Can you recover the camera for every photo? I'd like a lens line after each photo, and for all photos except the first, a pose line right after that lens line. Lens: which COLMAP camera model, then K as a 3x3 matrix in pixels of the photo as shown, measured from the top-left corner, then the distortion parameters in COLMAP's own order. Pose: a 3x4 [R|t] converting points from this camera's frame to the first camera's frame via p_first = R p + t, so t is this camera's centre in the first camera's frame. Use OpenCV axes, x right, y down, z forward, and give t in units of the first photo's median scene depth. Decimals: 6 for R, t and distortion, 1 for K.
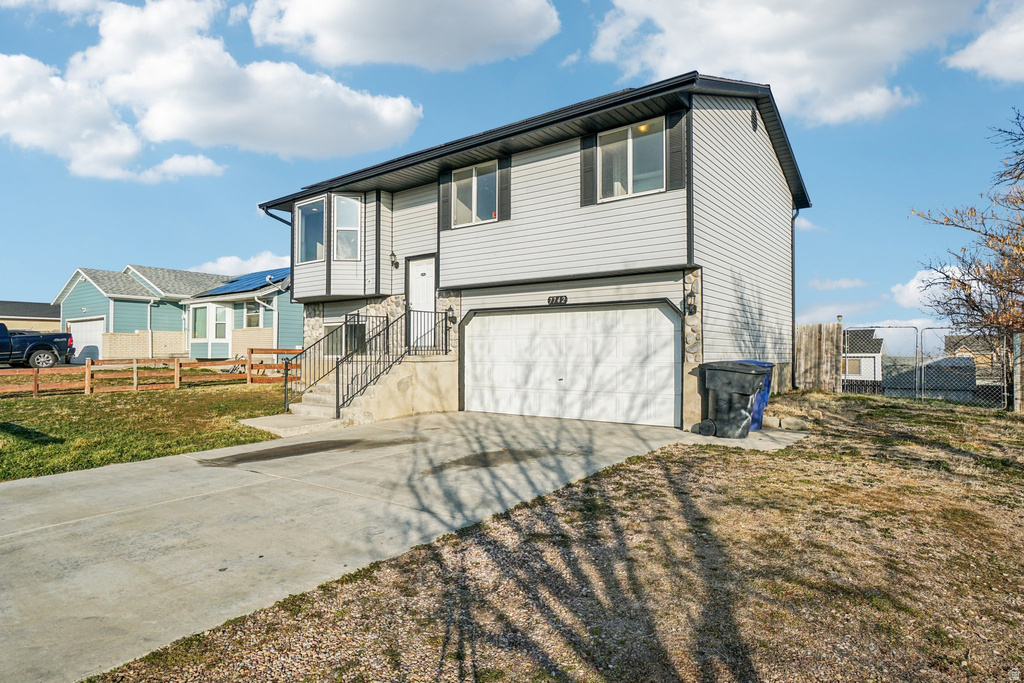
lens RADIAL K [[571.2, 0, 512.0], [0, 571.2, 341.5], [0, 0, 1]] dist [0.000844, 0.000085]
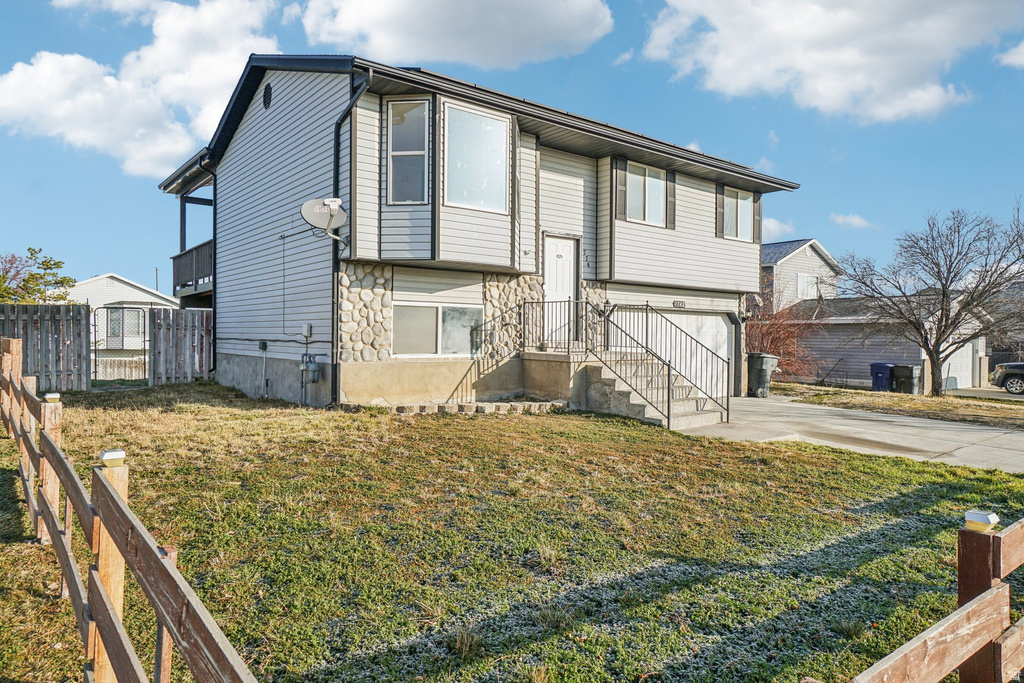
lens RADIAL K [[654.0, 0, 512.0], [0, 654.0, 341.5], [0, 0, 1]] dist [-0.001709, -0.000202]
pose [[0.240746, 0.000821, 0.970588, -1.333834], [-0.019187, 0.999808, 0.003914, 0.007346], [-0.970399, -0.019565, 0.240715, 0.998055]]
